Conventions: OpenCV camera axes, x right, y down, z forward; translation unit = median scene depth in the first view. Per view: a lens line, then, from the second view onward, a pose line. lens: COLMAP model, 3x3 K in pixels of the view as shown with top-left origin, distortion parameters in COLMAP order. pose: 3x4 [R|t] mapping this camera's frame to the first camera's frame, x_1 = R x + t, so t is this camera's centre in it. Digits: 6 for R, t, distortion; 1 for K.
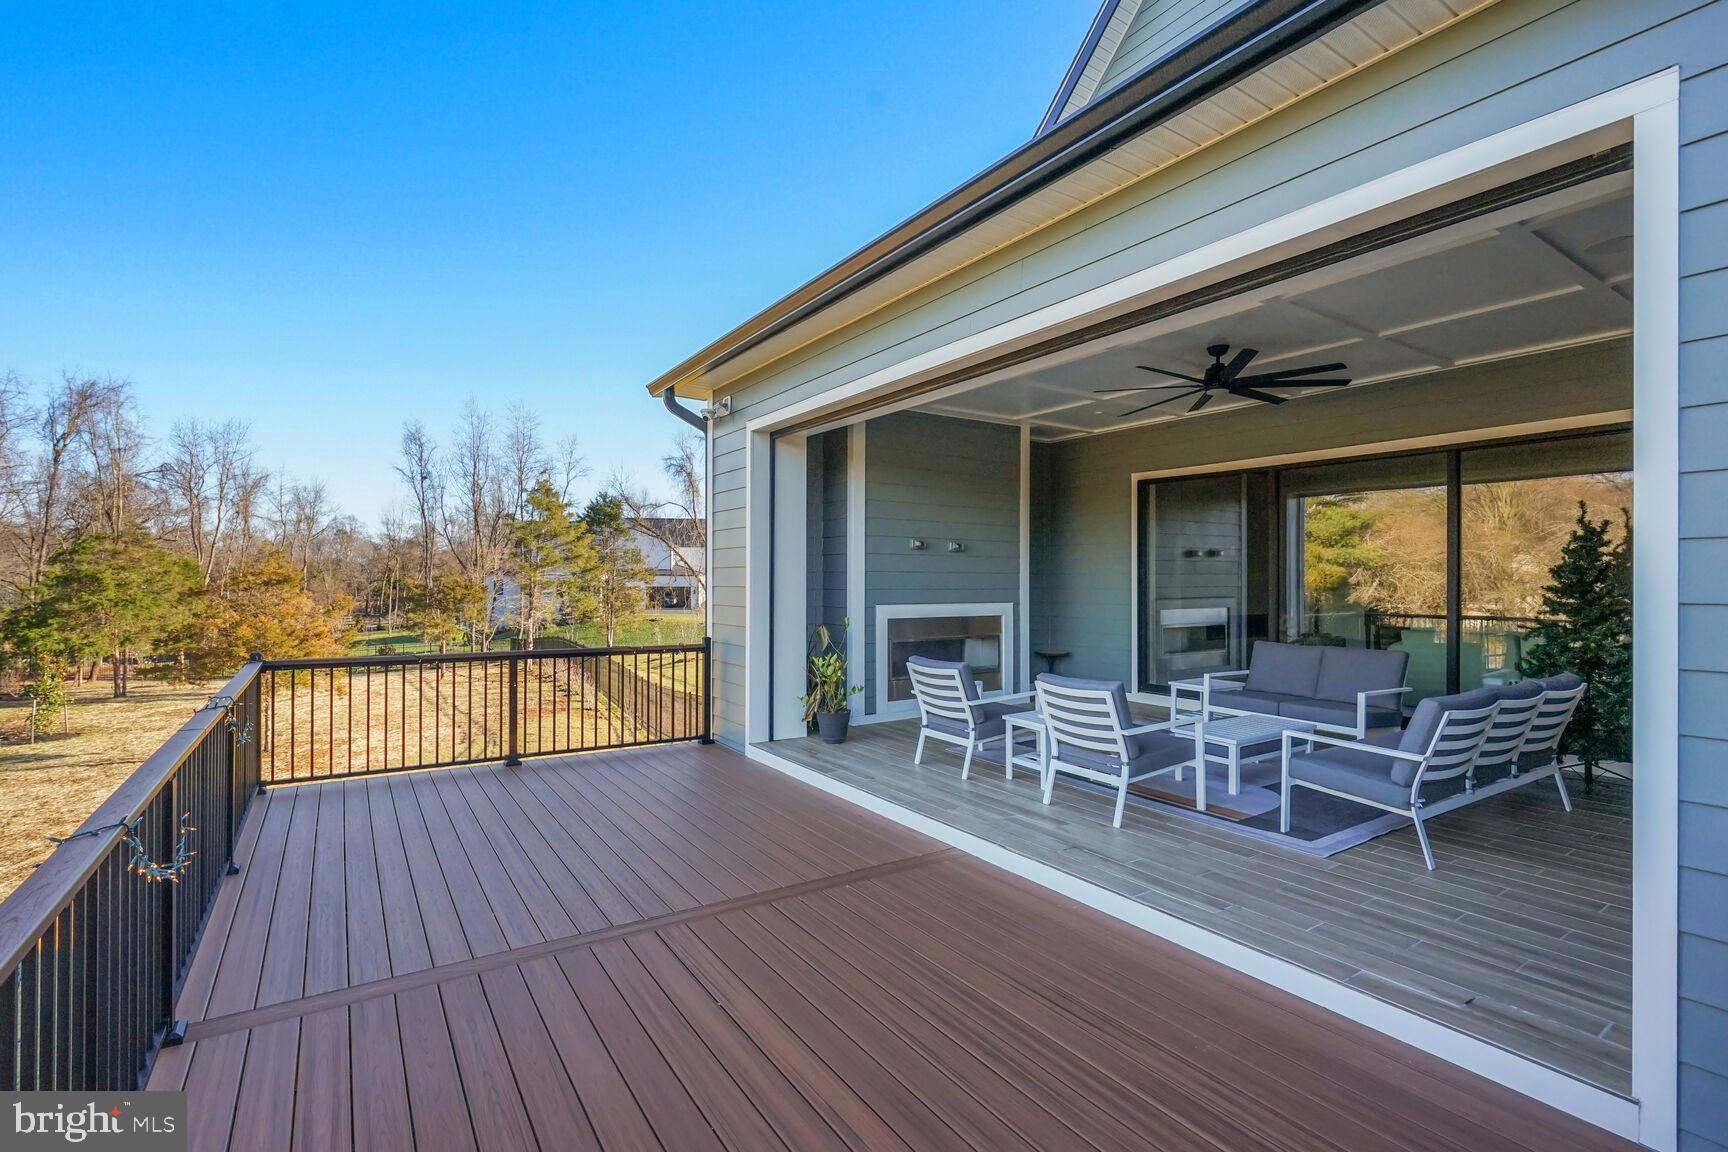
lens RADIAL K [[790.2, 0, 862.5], [0, 790.2, 583.9], [0, 0, 1]] dist [-0.001954, 0.001166]
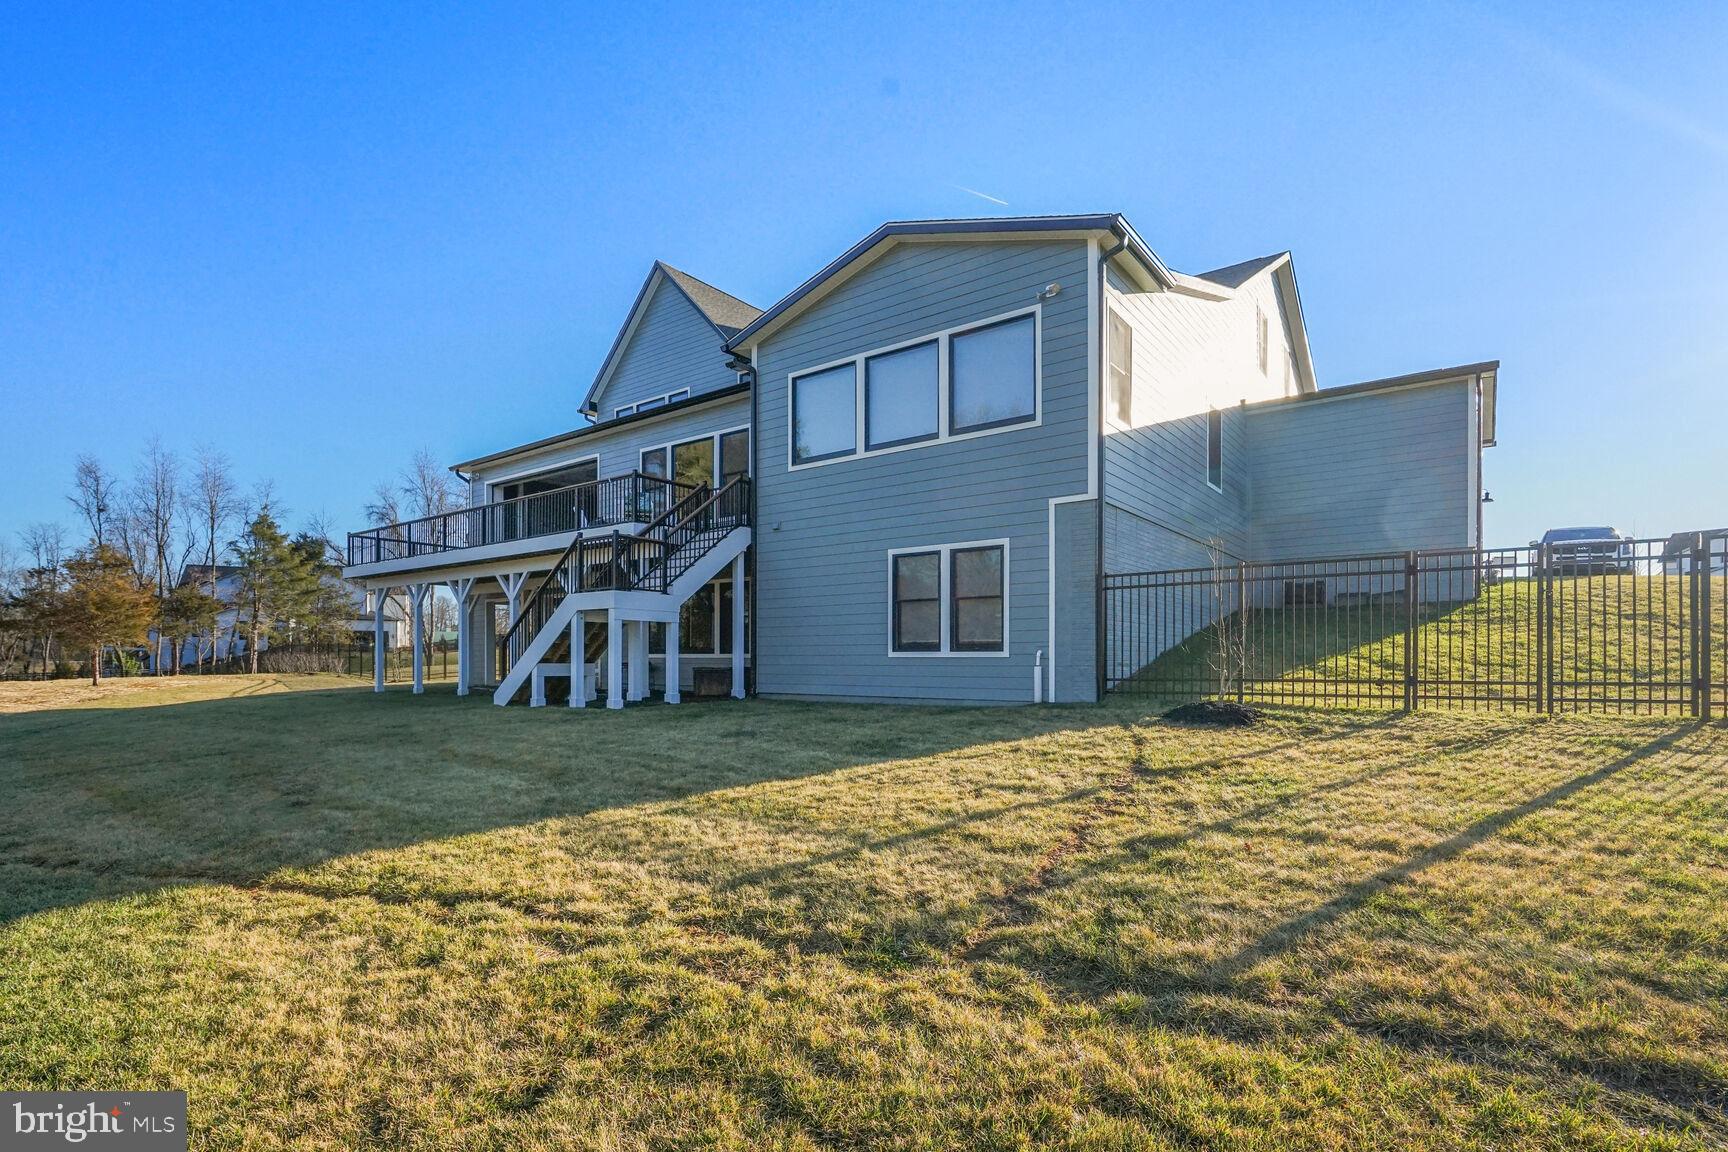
lens RADIAL K [[810.1, 0, 855.2], [0, 810.1, 634.2], [0, 0, 1]] dist [-0.001247, 0.001644]
pose [[0.946629, 0.009404, 0.322188, 0.027193], [0.001009, 0.999483, -0.032136, 0.061044], [-0.322324, 0.030746, 0.946130, -0.301257]]
